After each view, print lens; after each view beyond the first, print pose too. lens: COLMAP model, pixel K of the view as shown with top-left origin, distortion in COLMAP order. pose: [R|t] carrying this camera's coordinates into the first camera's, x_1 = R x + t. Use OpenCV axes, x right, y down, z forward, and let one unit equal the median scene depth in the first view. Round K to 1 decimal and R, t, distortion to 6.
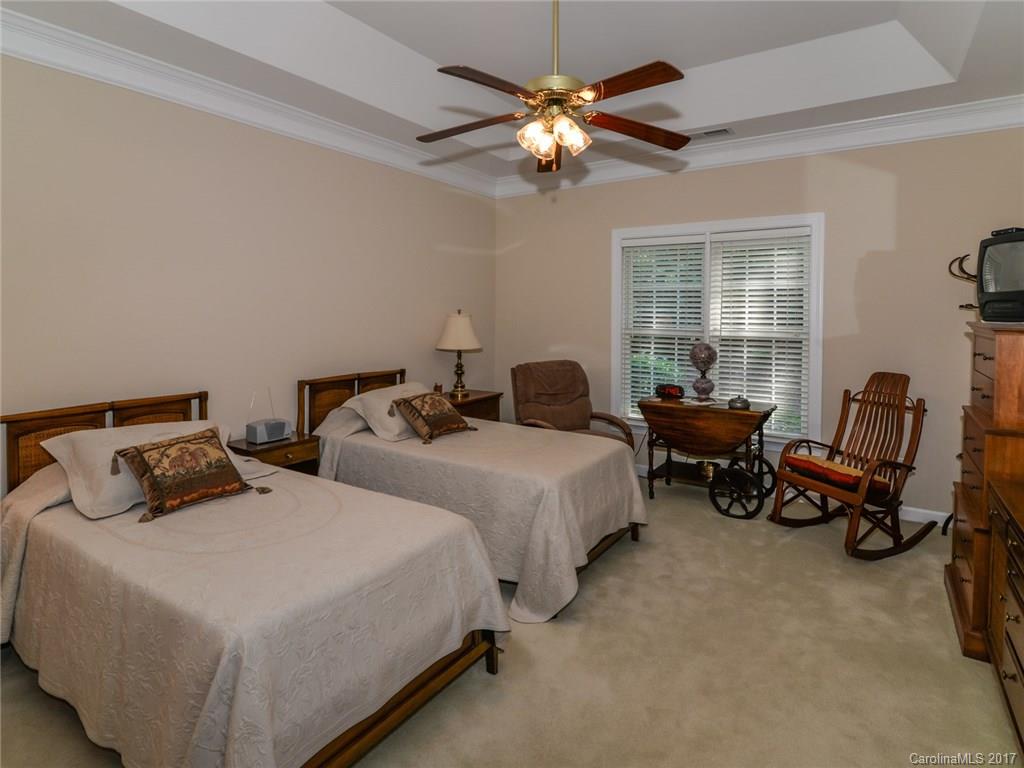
lens RADIAL K [[555.9, 0, 516.1], [0, 555.9, 384.4], [0, 0, 1]] dist [-0.007766, -0.003073]
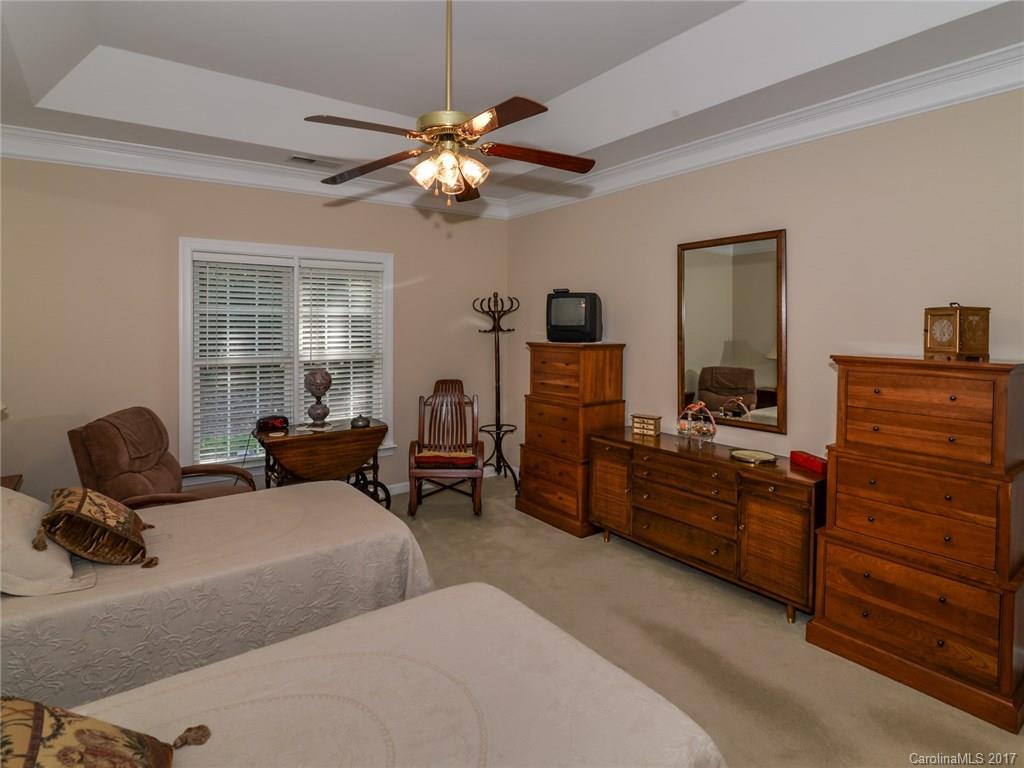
lens RADIAL K [[555.9, 0, 516.4], [0, 555.9, 382.8], [0, 0, 1]] dist [-0.007766, -0.003073]
pose [[0.347564, -0.089604, 0.933365, -0.455906], [0.136655, 0.989636, 0.044118, -0.042818], [-0.927645, 0.112215, 0.356207, 0.311175]]
